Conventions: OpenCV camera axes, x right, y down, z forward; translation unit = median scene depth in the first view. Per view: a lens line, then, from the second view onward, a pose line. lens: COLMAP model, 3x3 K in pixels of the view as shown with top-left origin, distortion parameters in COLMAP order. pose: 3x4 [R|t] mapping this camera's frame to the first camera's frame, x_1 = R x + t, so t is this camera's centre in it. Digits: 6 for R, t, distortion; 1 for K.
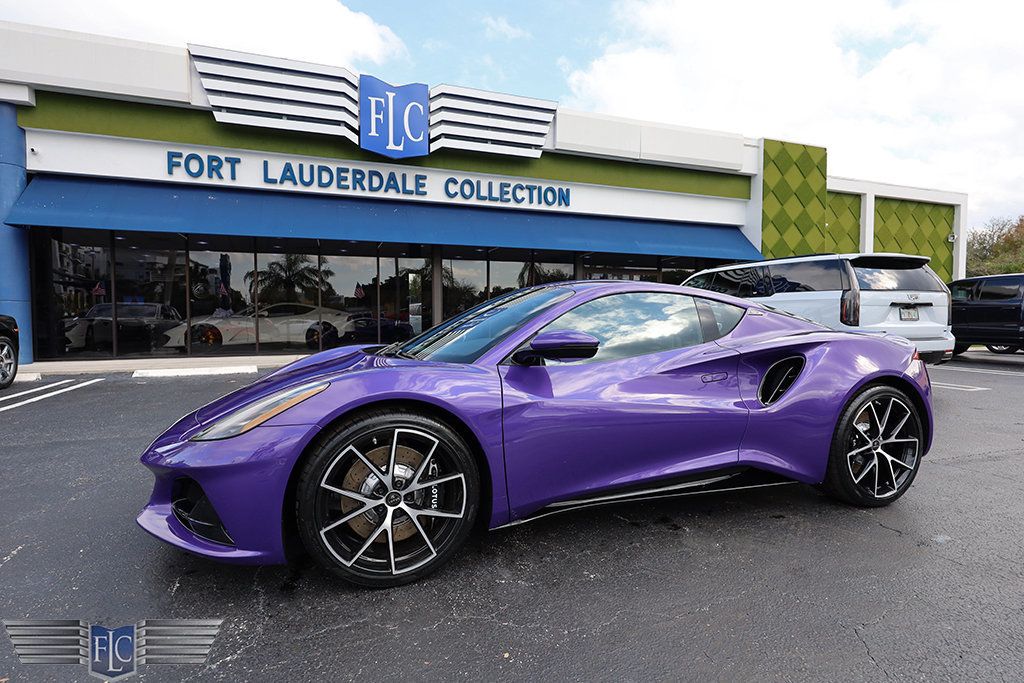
lens RADIAL K [[525.1, 0, 517.9], [0, 525.1, 343.6], [0, 0, 1]] dist [-0.000376, 0.000332]
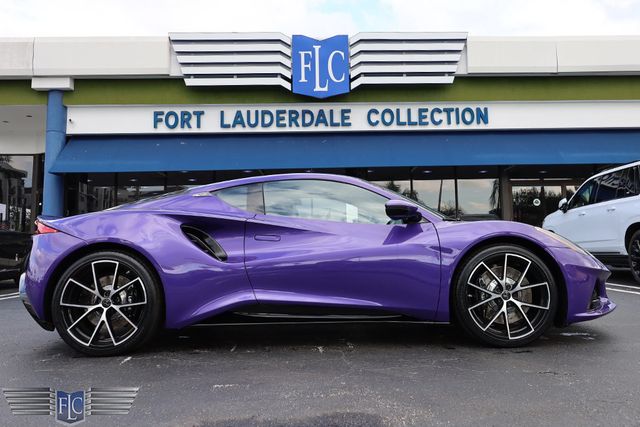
lens RADIAL K [[547.0, 0, 346.6], [0, 547.0, 190.1], [0, 0, 1]] dist [0.000524, 0.004580]
pose [[0.952258, -0.053670, -0.300541, 0.177328], [0.007742, 0.988355, -0.151968, 0.037716], [0.305197, 0.142386, 0.941584, -0.106812]]
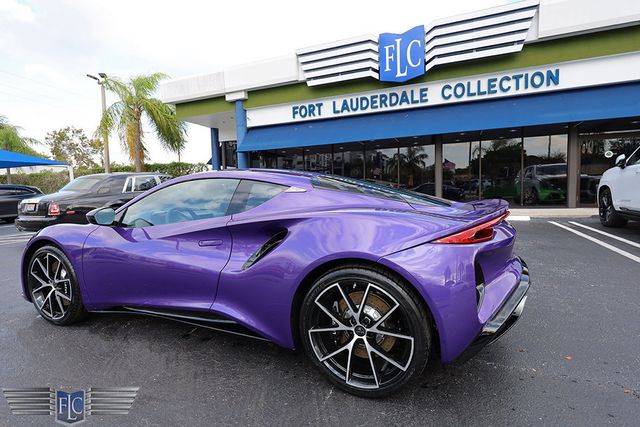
lens RADIAL K [[328.0, 0, 322.0], [0, 328.0, 213.0], [0, 0, 1]] dist [0.003001, -0.000226]
pose [[0.729733, 0.028982, -0.683118, 0.259705], [-0.001860, 0.999182, 0.040405, -0.010117], [0.683730, -0.028215, 0.729190, 0.135197]]
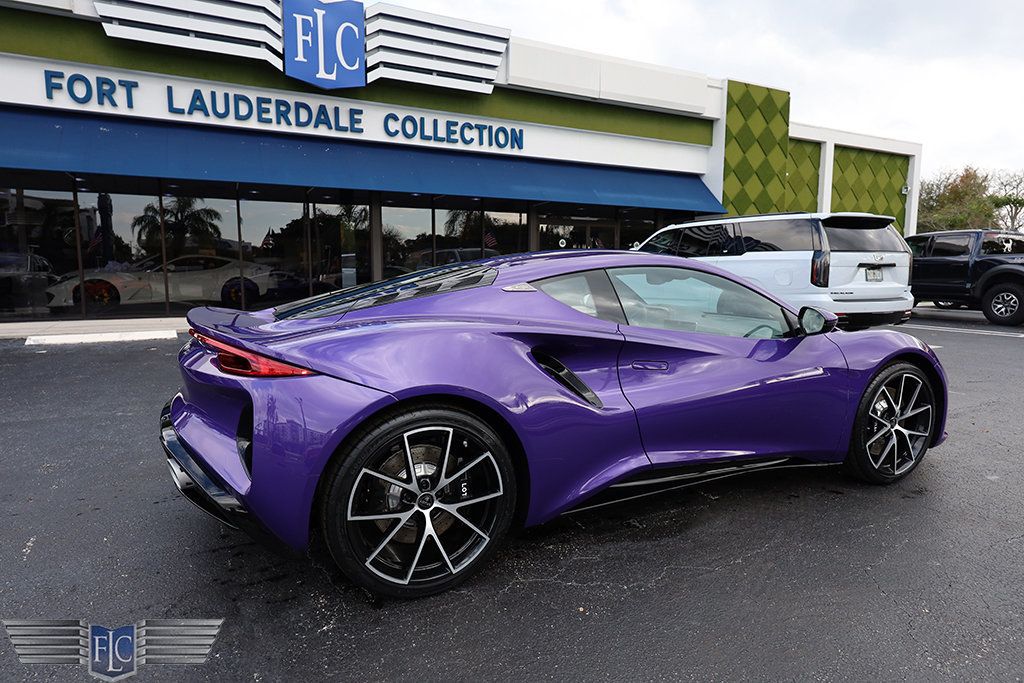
lens RADIAL K [[584.0, 0, 515.1], [0, 584.0, 341.1], [0, 0, 1]] dist [0.004795, -0.001719]
pose [[0.993213, -0.011171, 0.115774, -0.041655], [0.002445, 0.997162, 0.075245, -0.009325], [-0.116286, -0.074451, 0.990421, -0.023591]]
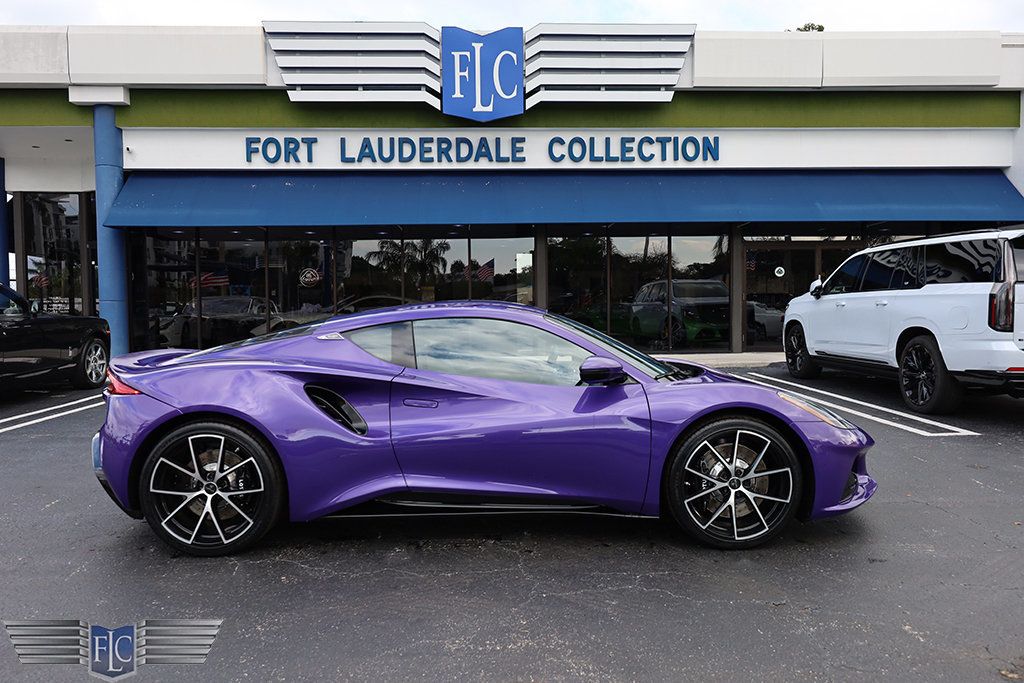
lens RADIAL K [[753.7, 0, 515.3], [0, 753.7, 341.4], [0, 0, 1]] dist [0.004131, 0.001685]
pose [[0.953171, 0.005453, -0.302382, 0.174800], [-0.004117, 0.999979, 0.005055, -0.012903], [0.302403, -0.003573, 0.953173, -0.117898]]
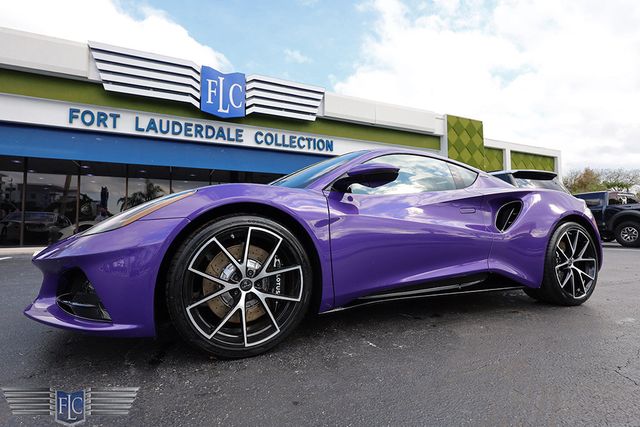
lens RADIAL K [[328.0, 0, 322.0], [0, 328.0, 213.0], [0, 0, 1]] dist [0.003001, -0.000226]
pose [[0.996630, -0.002593, 0.081993, -0.020959], [0.011199, 0.994443, -0.104679, 0.036433], [-0.081266, 0.105244, 0.991120, 0.033781]]
